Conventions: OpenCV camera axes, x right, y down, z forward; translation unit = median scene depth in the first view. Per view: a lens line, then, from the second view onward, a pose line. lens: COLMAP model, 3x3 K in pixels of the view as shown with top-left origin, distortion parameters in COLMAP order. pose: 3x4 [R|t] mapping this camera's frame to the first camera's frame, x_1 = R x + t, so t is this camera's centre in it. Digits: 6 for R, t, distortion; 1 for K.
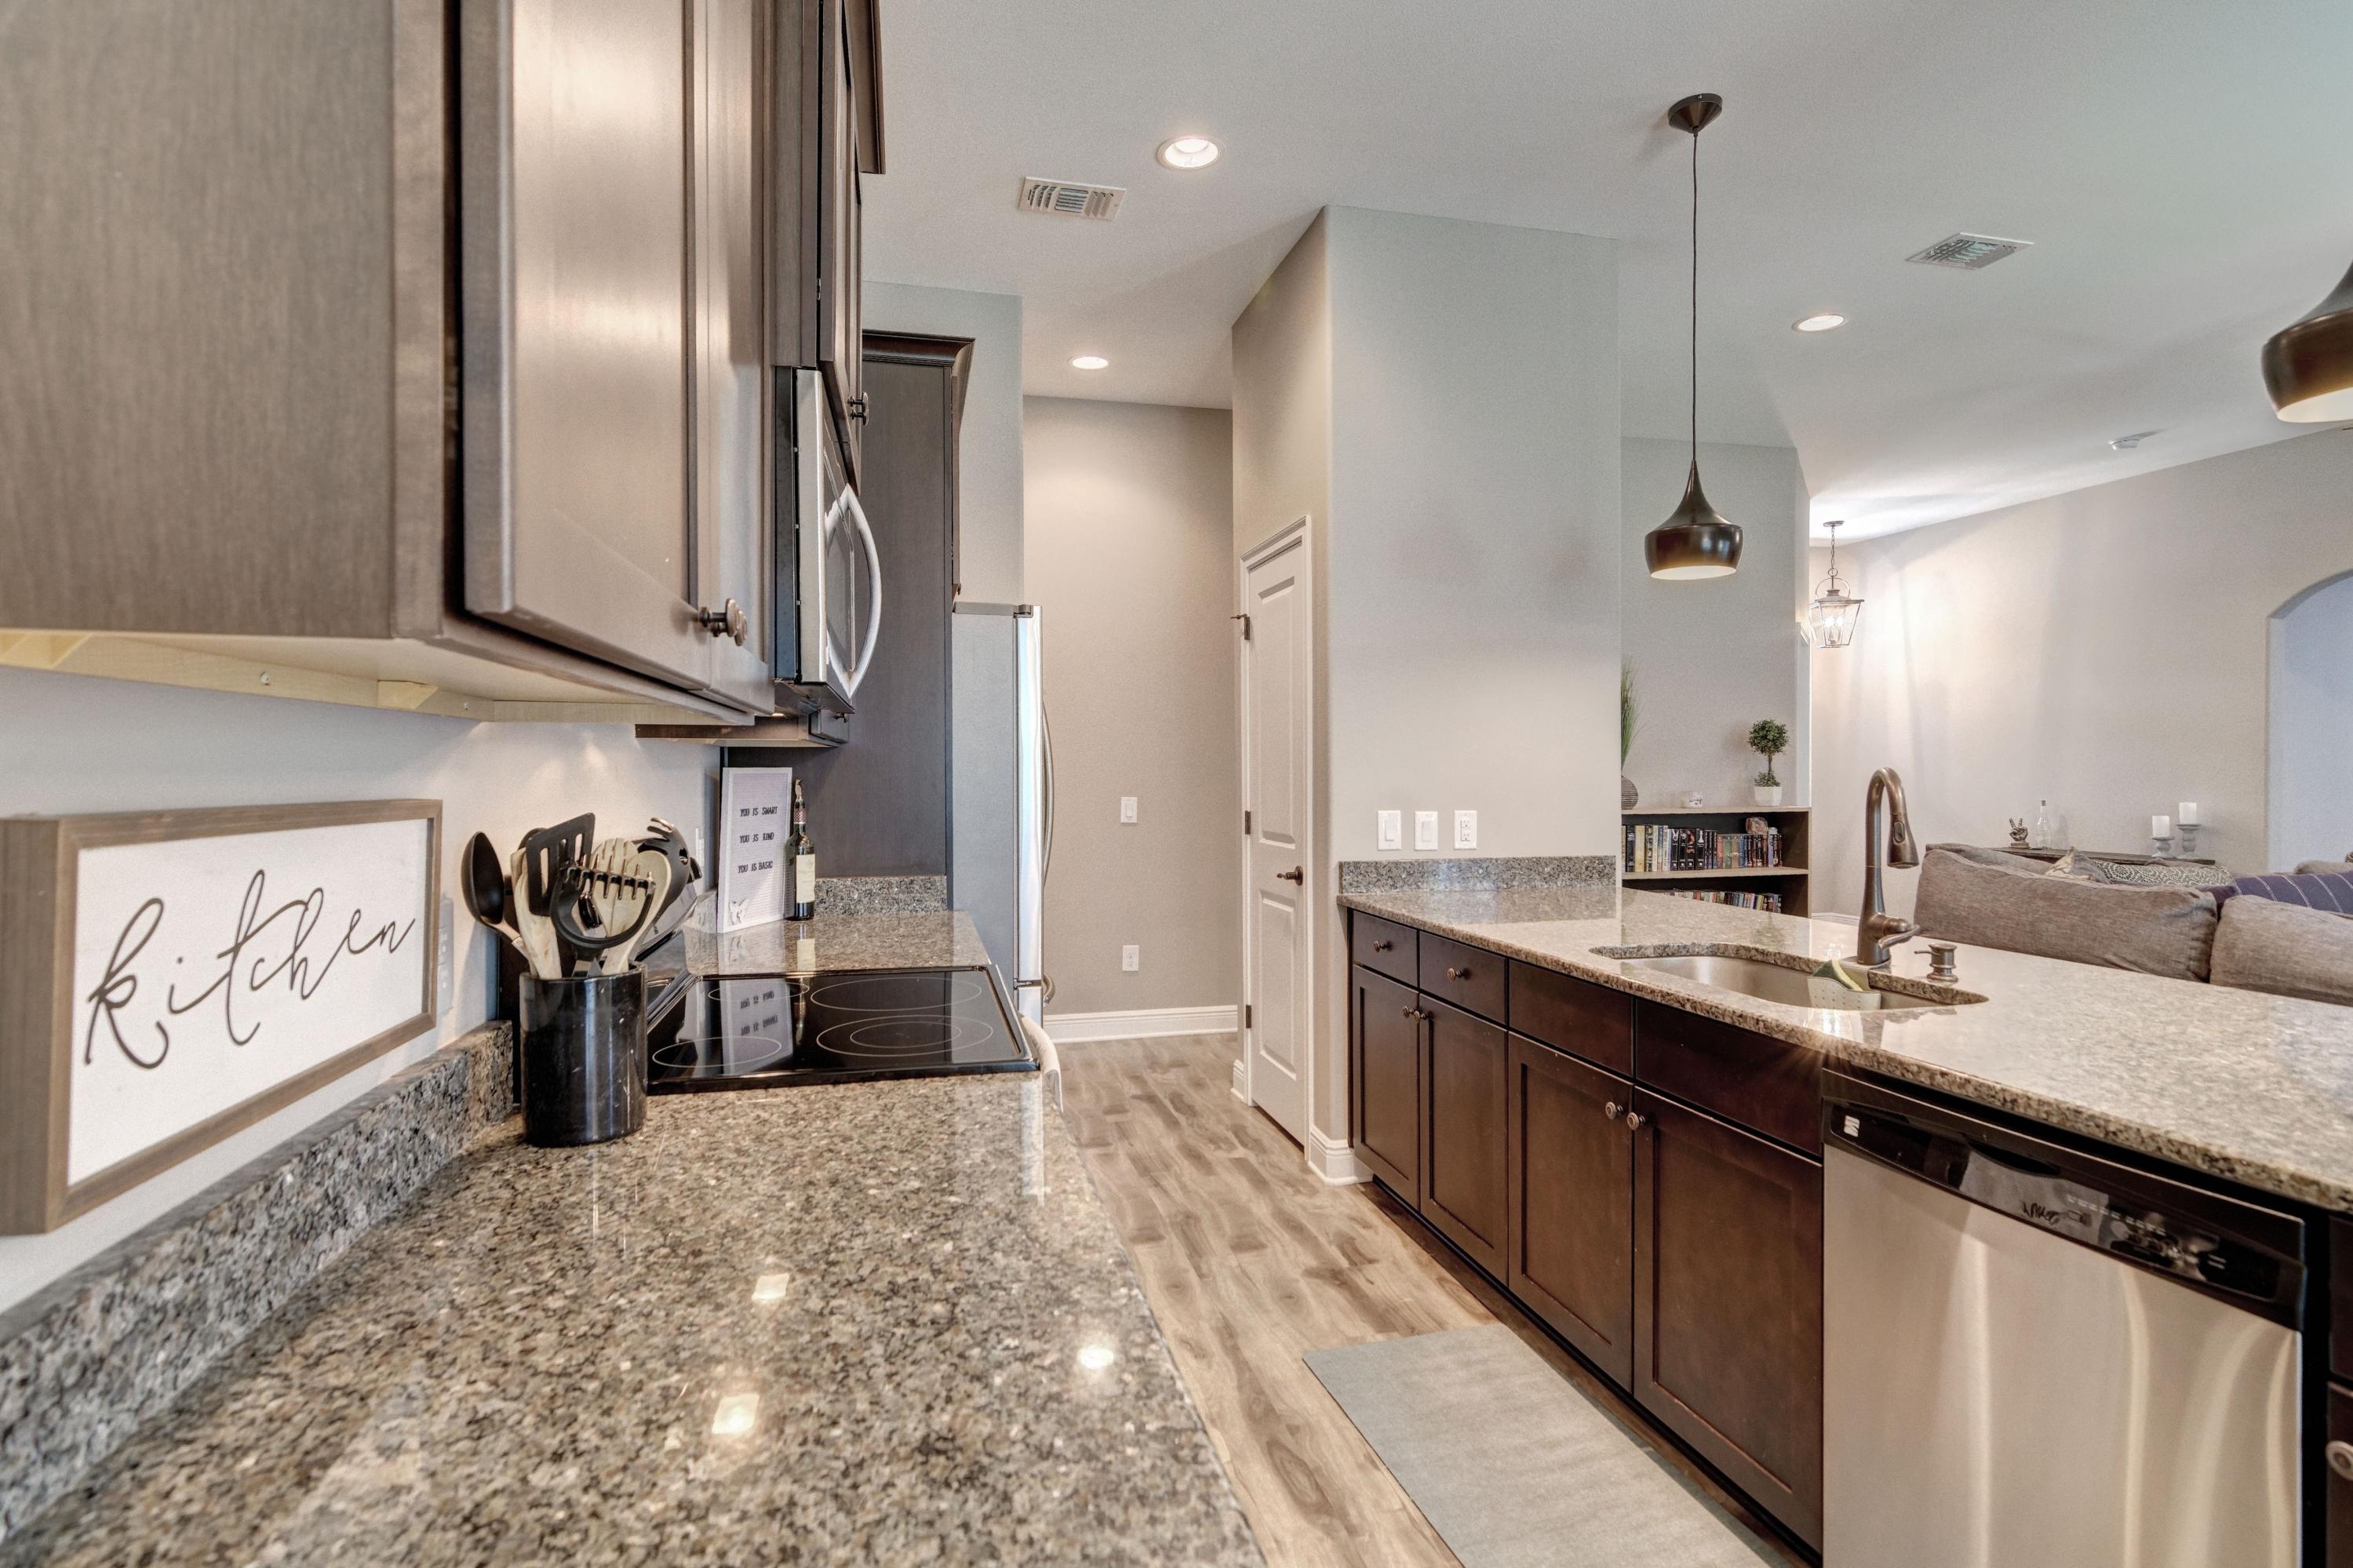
lens RADIAL K [[1147.6, 0, 1178.5], [0, 1147.6, 780.0], [0, 0, 1]] dist [0.005535, -0.000908]
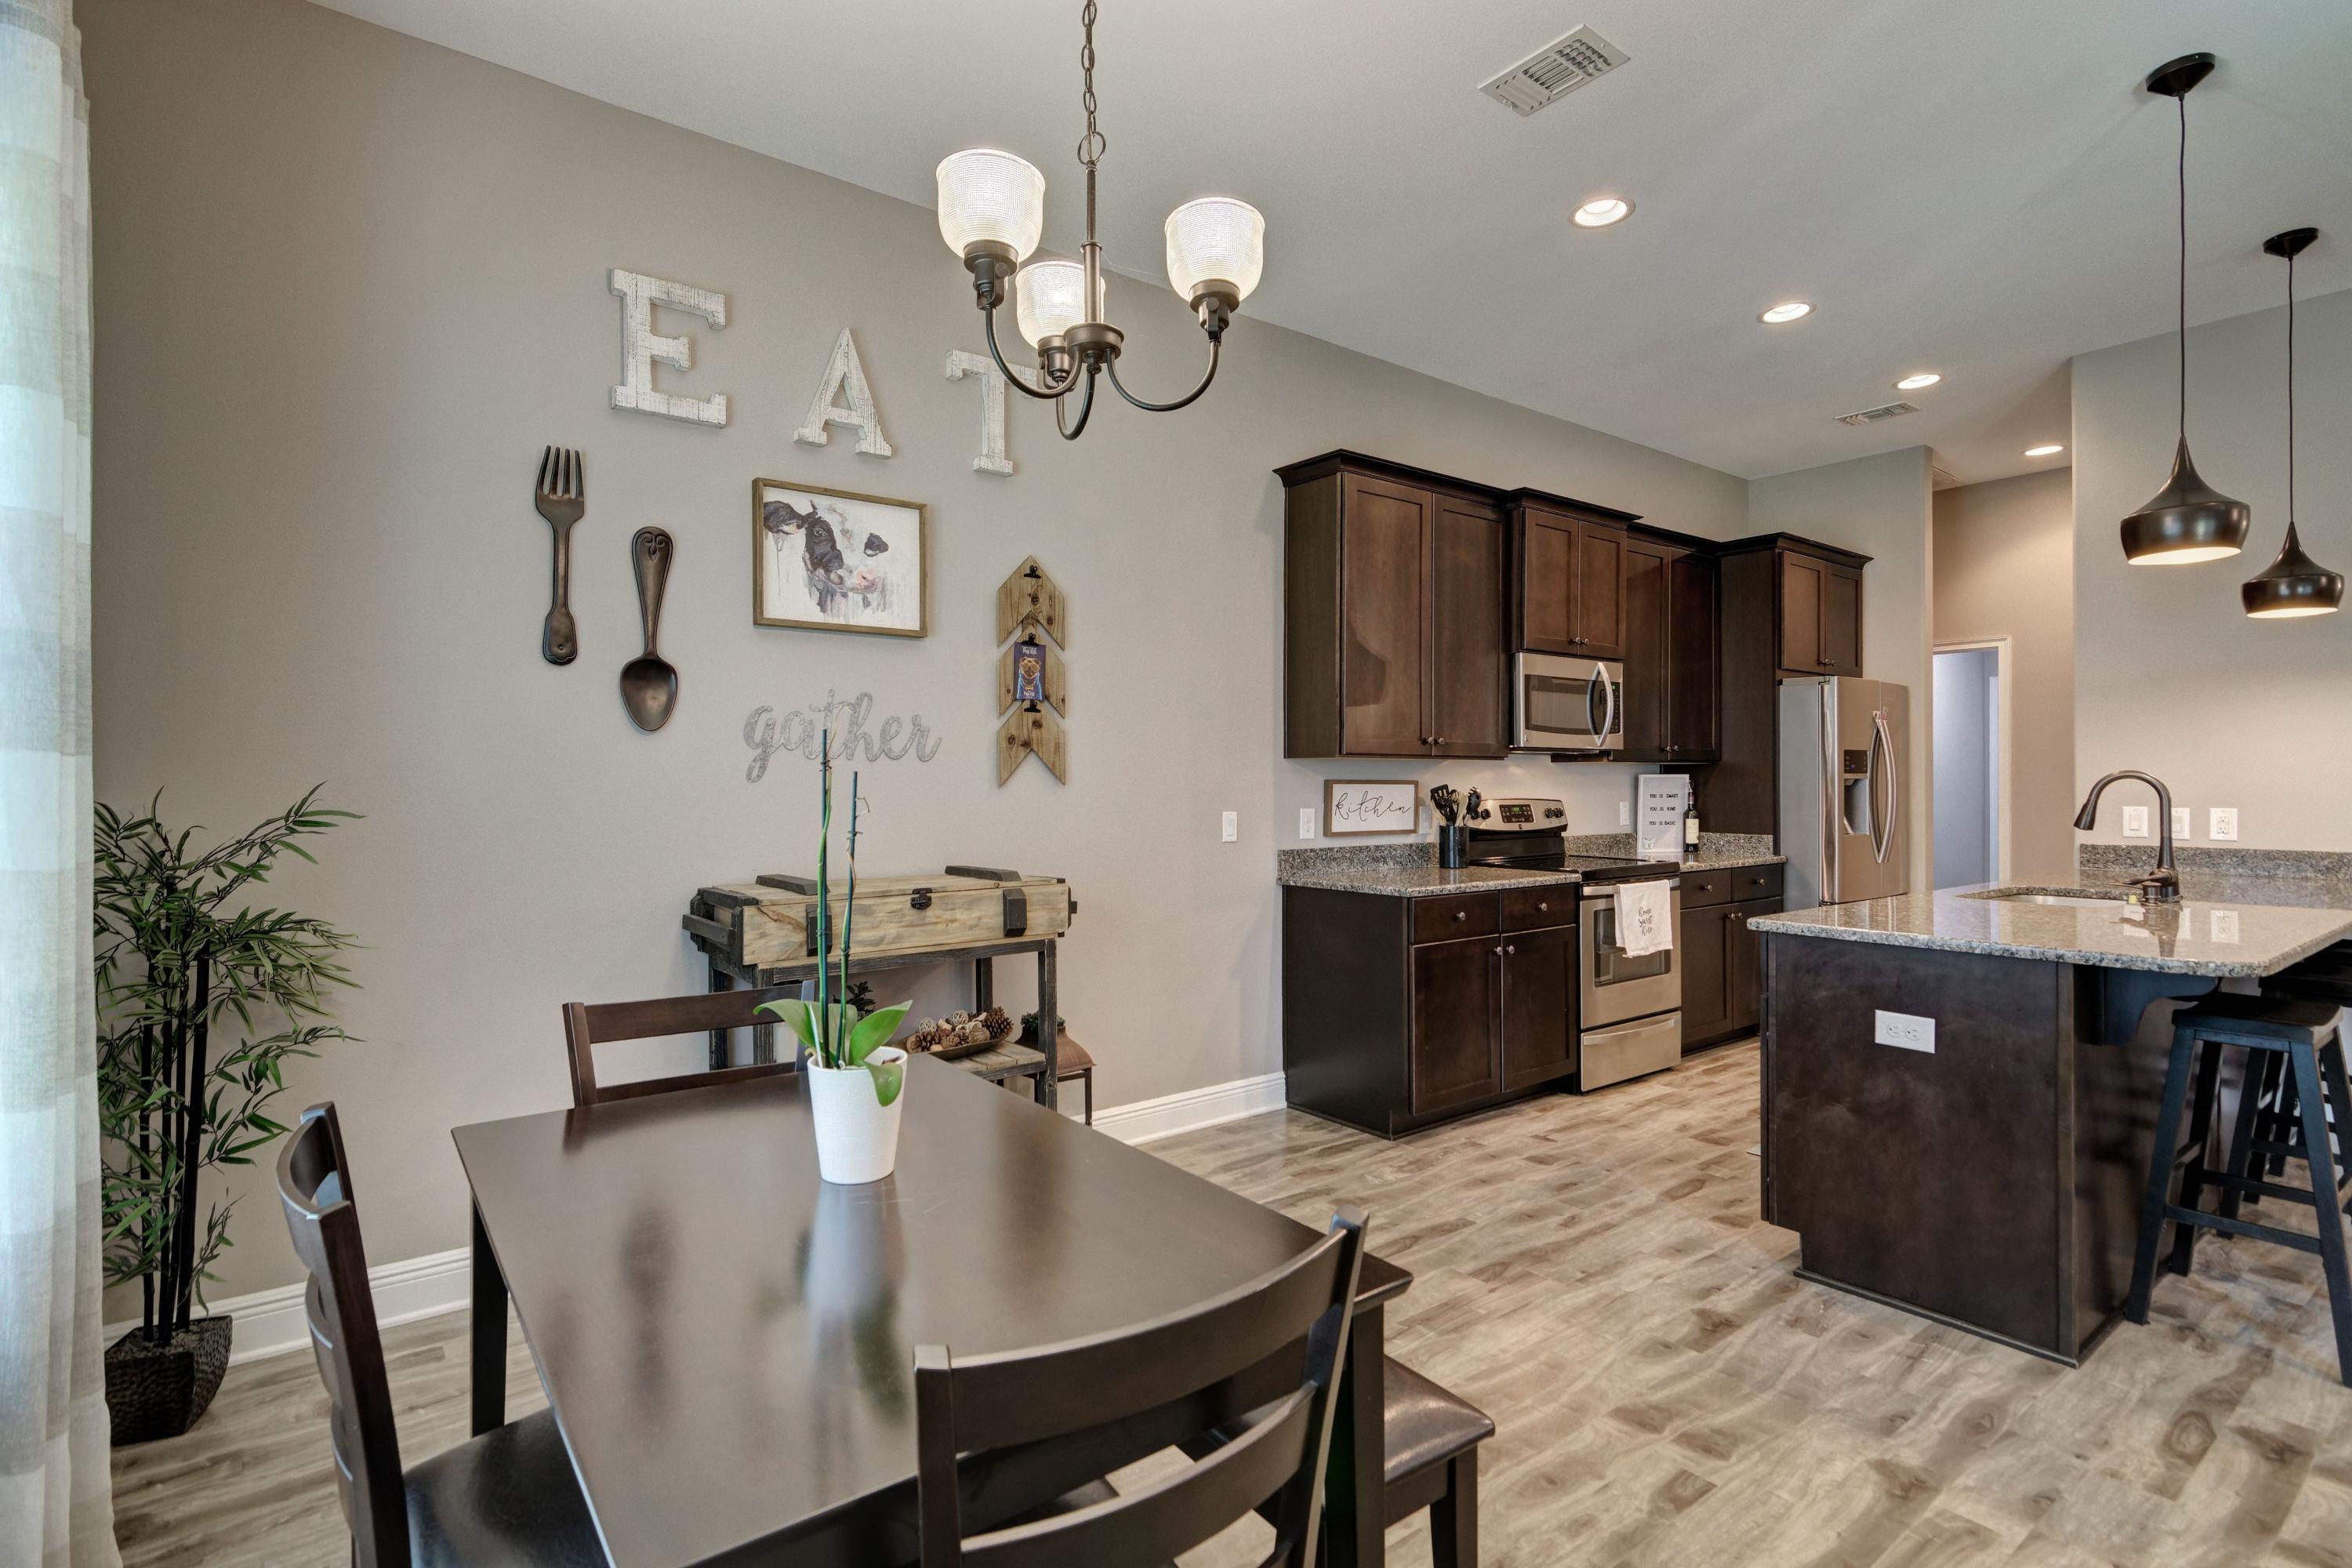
lens RADIAL K [[1124.6, 0, 1175.7], [0, 1124.6, 778.2], [0, 0, 1]] dist [0.004513, -0.000489]
pose [[0.403355, -0.001956, -0.915042, 0.789585], [-0.010152, 0.999927, -0.006613, 0.012547], [0.914987, 0.011957, 0.403305, -0.424658]]
